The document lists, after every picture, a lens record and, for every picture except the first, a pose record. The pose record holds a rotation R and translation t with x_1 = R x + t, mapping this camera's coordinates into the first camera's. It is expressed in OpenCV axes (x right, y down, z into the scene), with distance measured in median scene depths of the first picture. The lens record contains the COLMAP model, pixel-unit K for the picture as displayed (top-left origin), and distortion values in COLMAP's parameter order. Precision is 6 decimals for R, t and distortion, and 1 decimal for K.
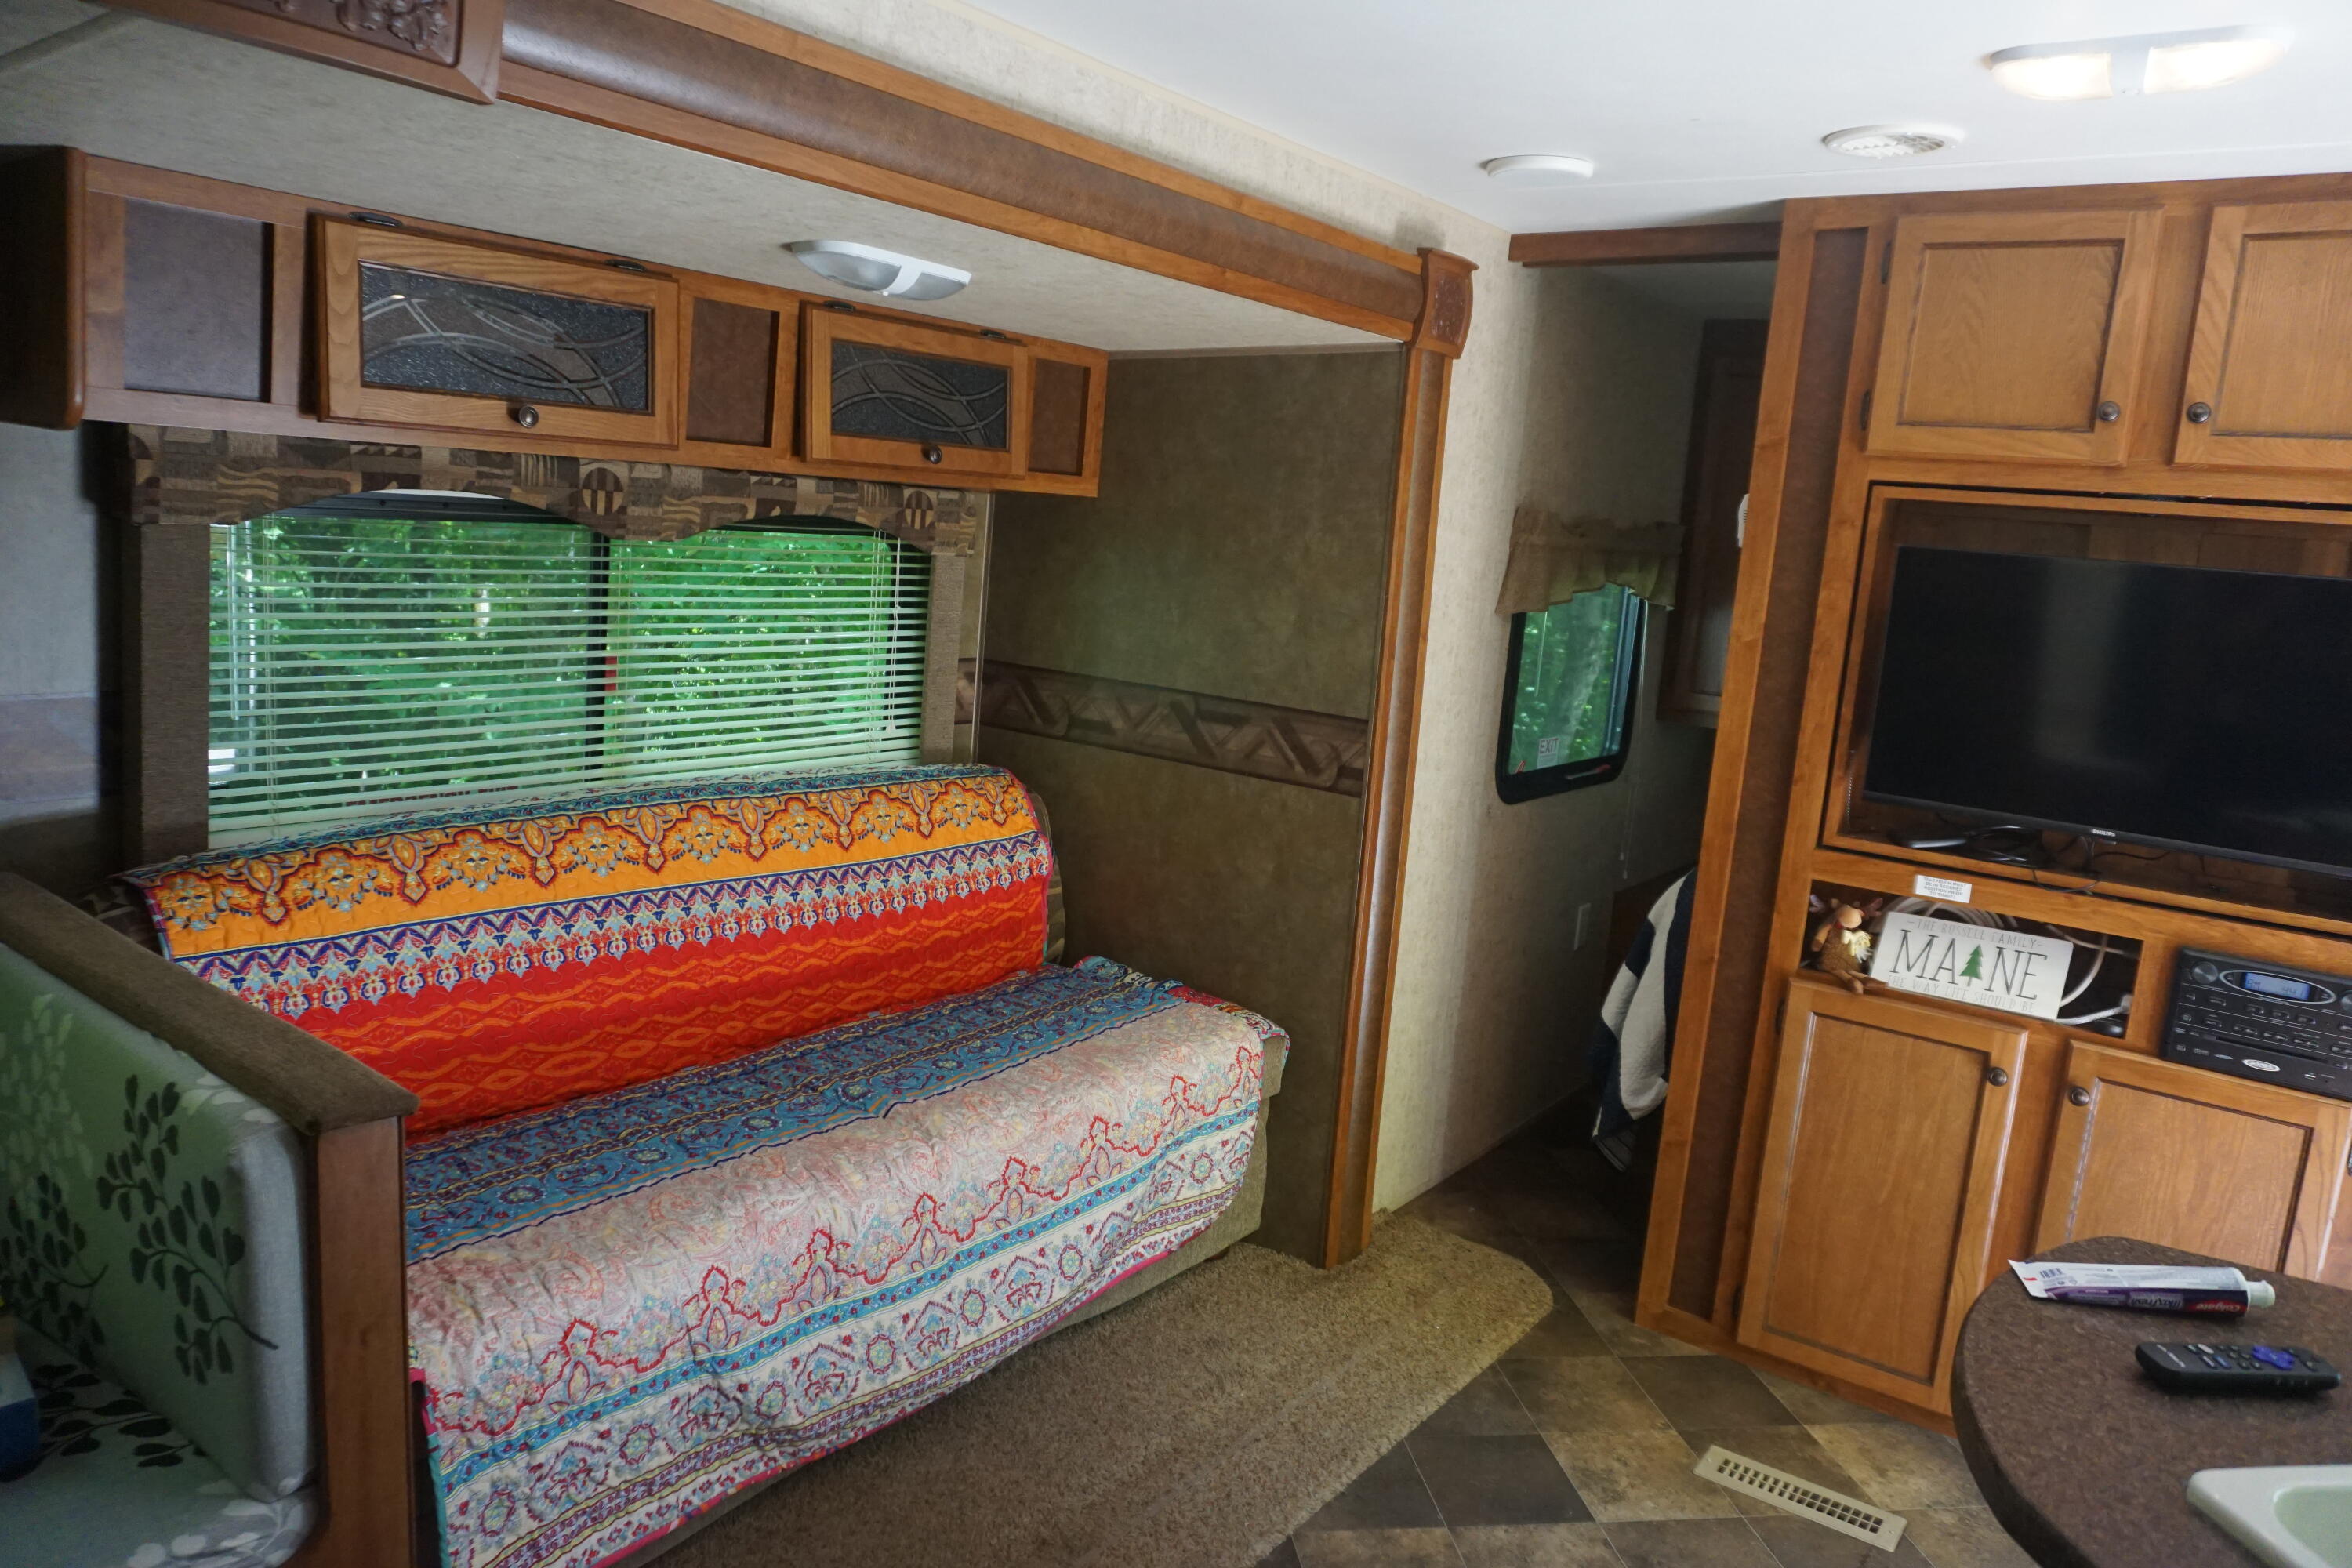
lens RADIAL K [[1575.9, 0, 1179.4], [0, 1575.9, 806.3], [0, 0, 1]] dist [-0.057242, 0.034010]
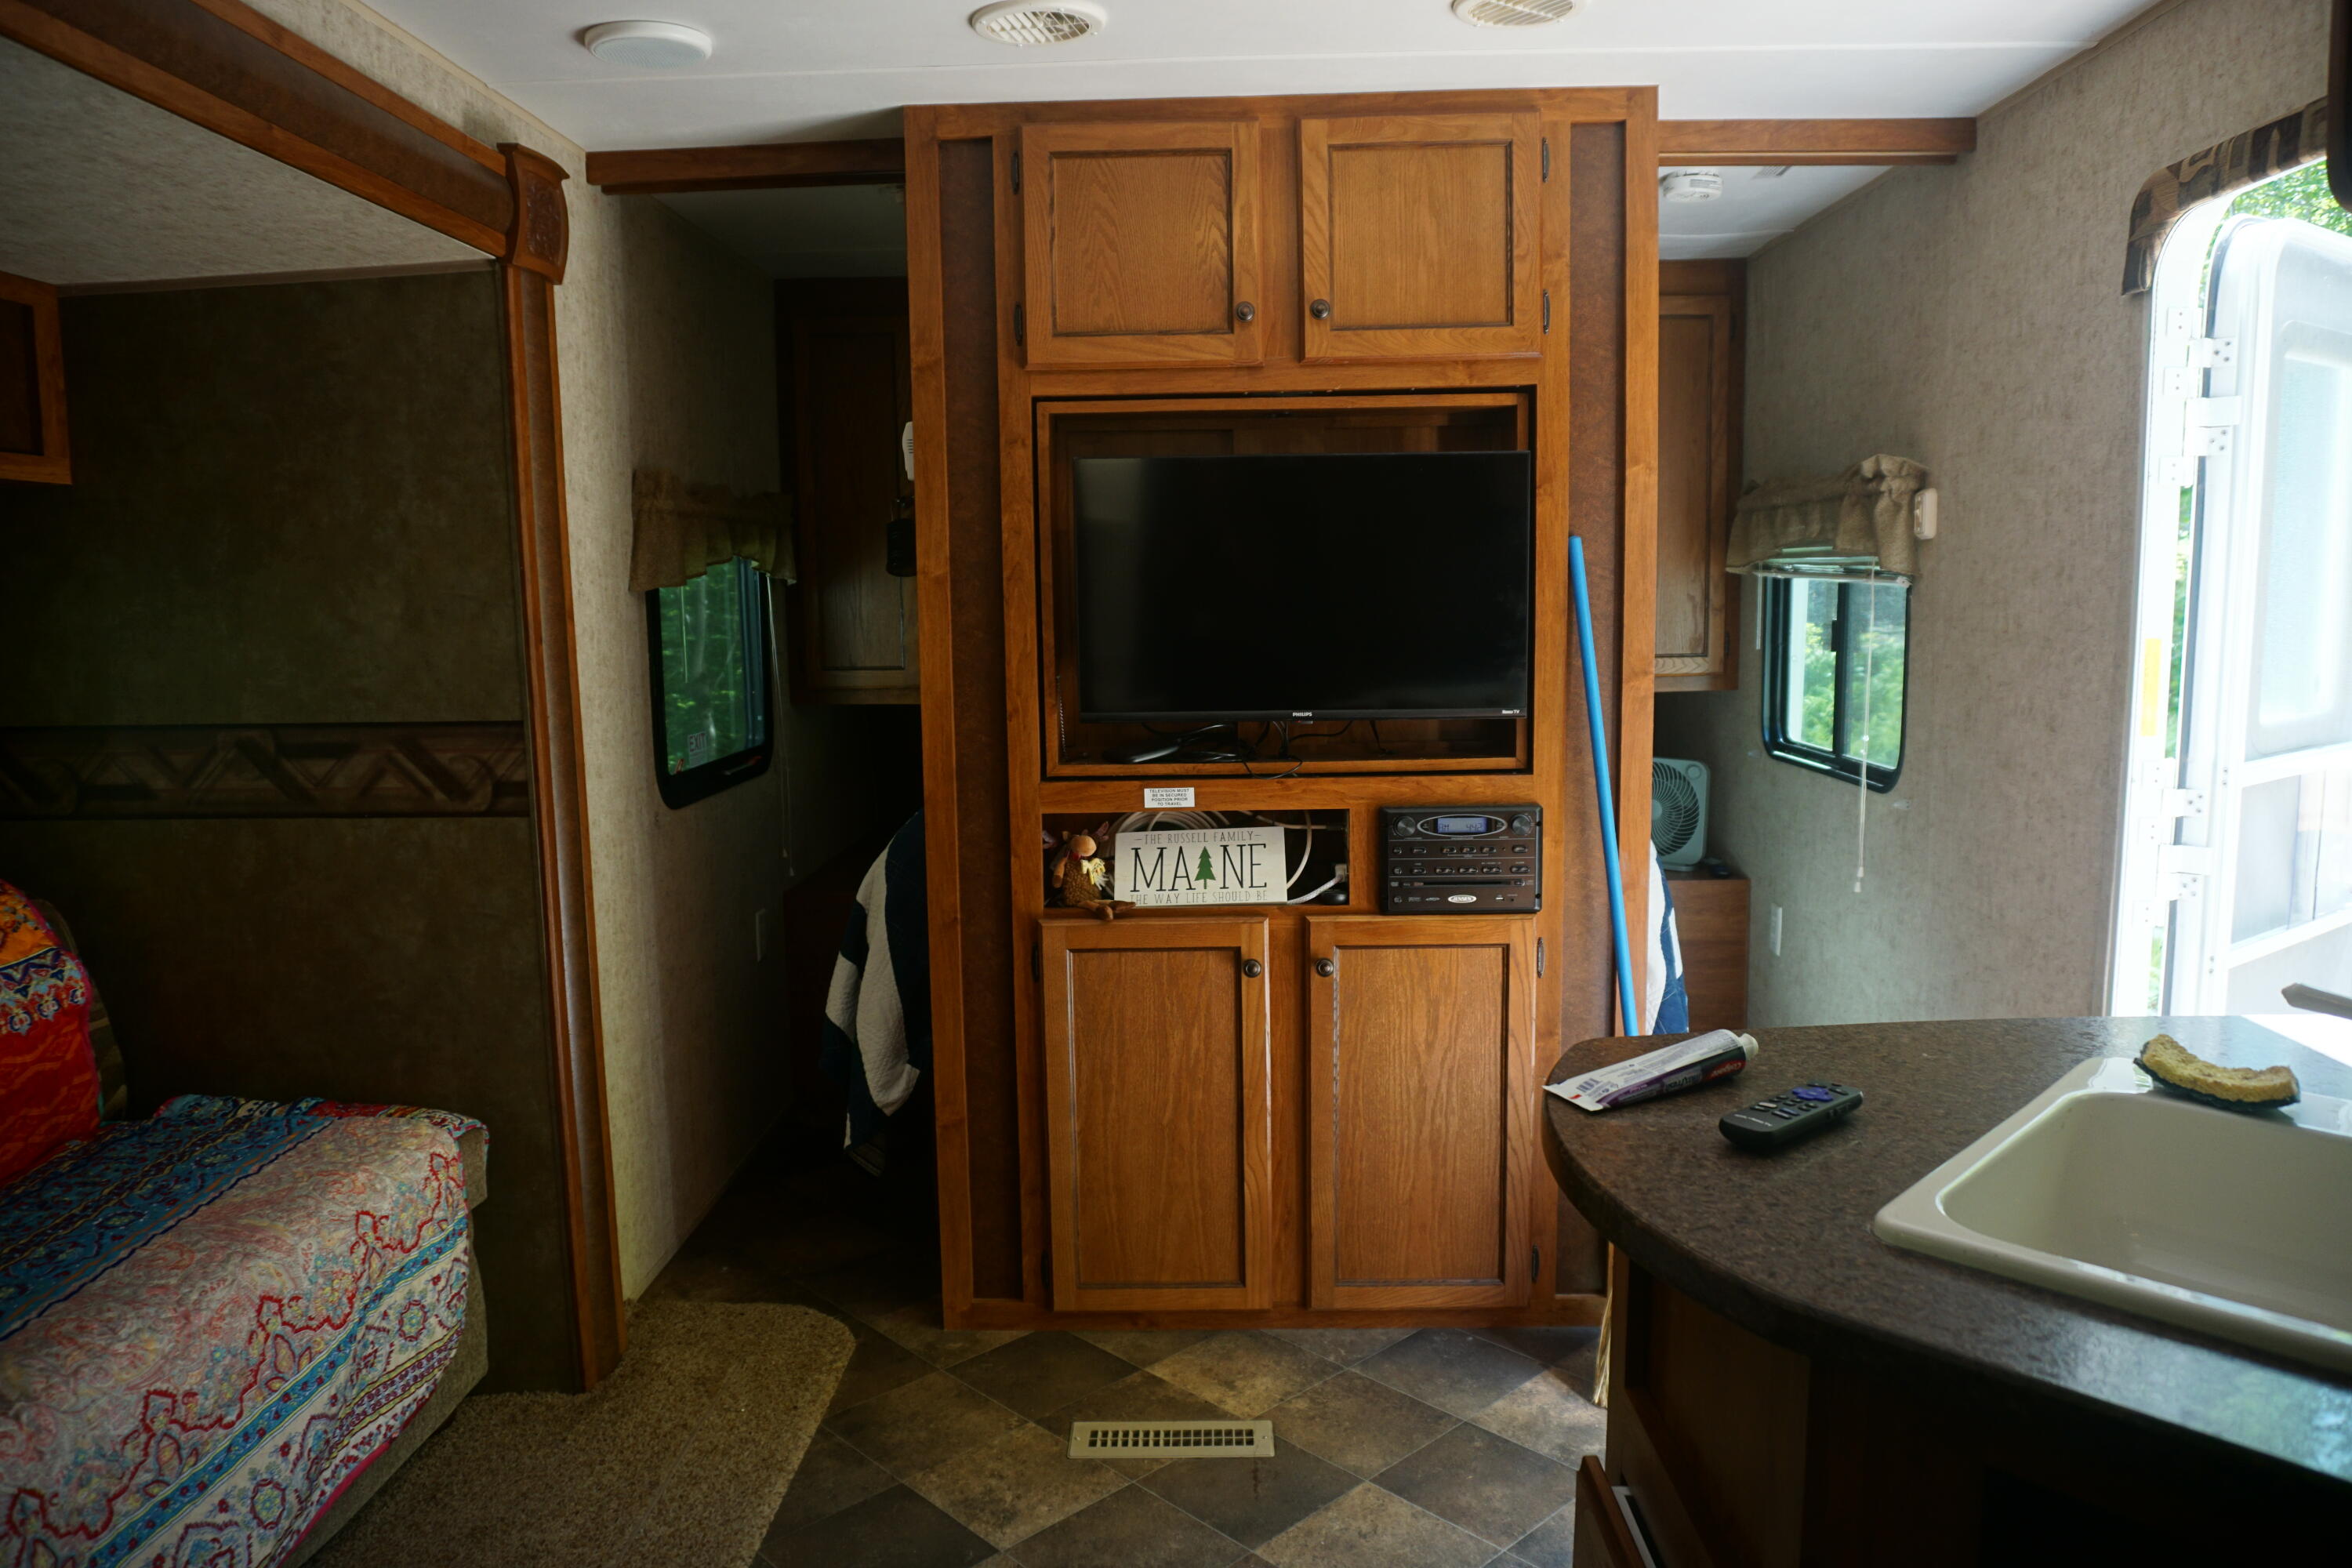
lens RADIAL K [[1590.2, 0, 1197.1], [0, 1590.2, 786.6], [0, 0, 1]] dist [-0.064599, 0.035864]
pose [[0.813150, -0.161299, 0.559259, -0.062858], [0.178907, 0.983584, 0.023553, 0.024408], [-0.553877, 0.080903, 0.828659, 0.136905]]
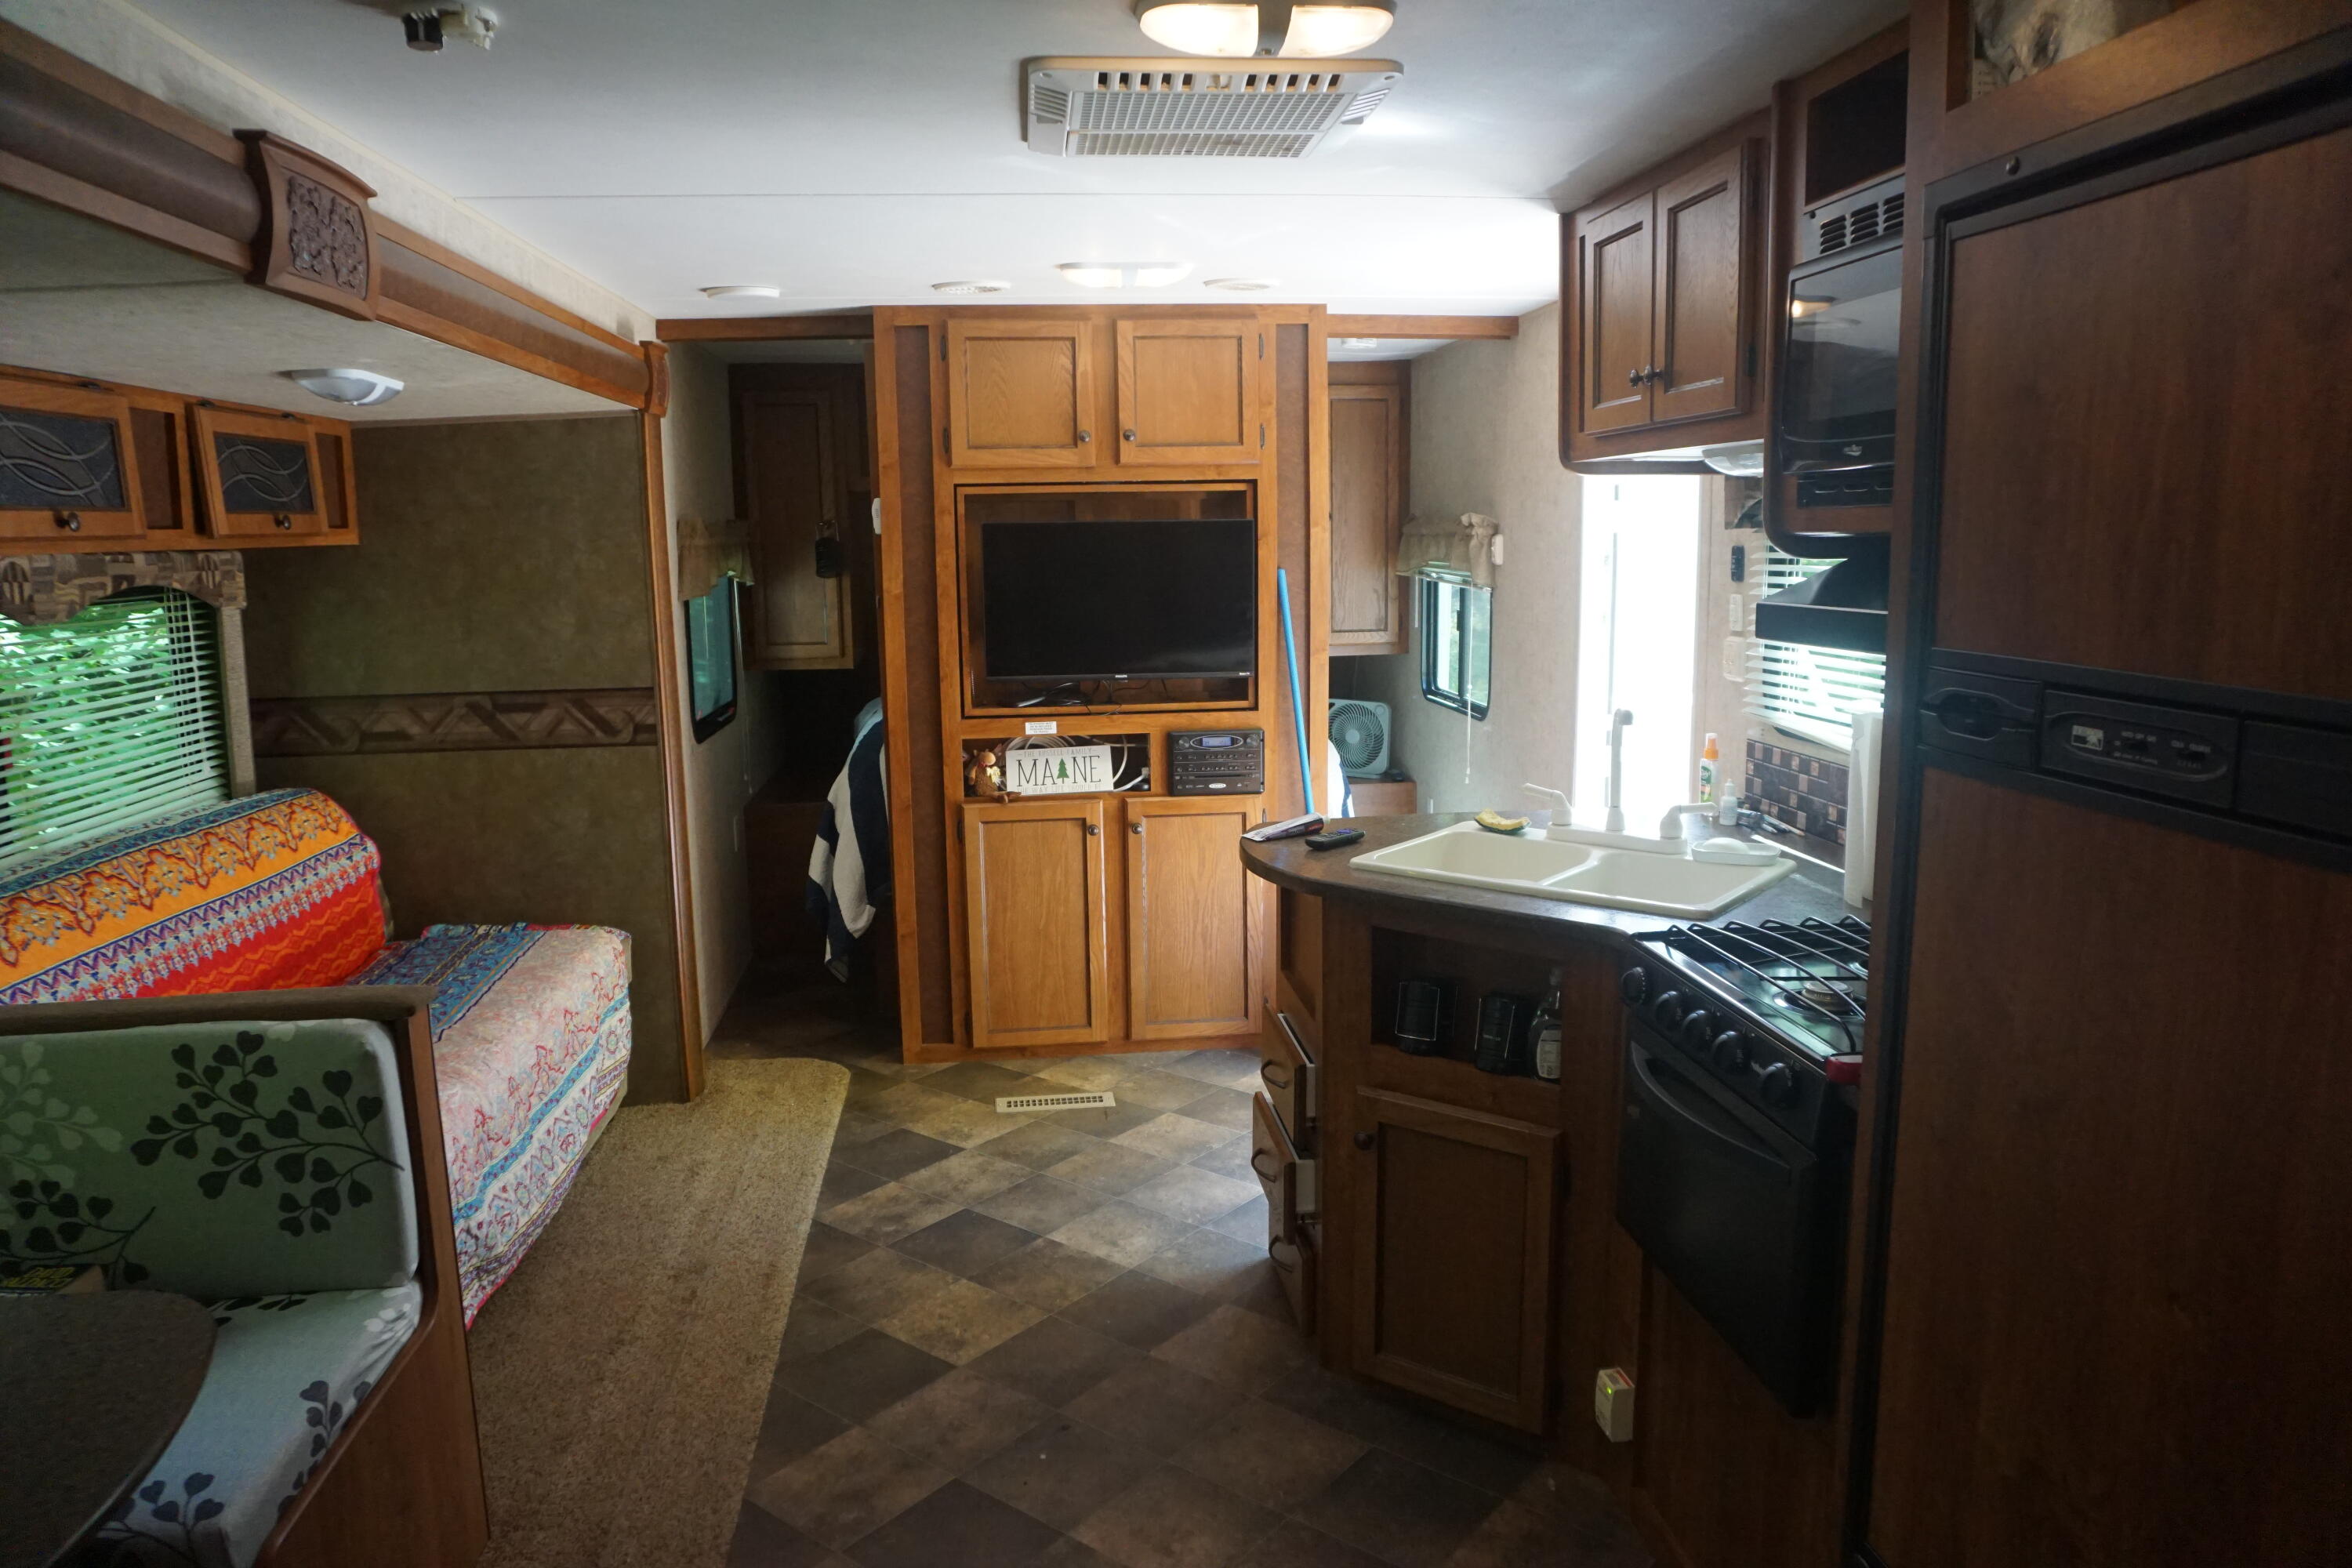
lens RADIAL K [[1467.9, 0, 1186.4], [0, 1467.9, 826.8], [0, 0, 1]] dist [-0.087662, 0.032330]
pose [[0.729047, -0.216114, 0.649450, -0.408312], [0.188949, 0.975520, 0.112512, 0.009461], [-0.657867, 0.040687, 0.752035, -0.250516]]
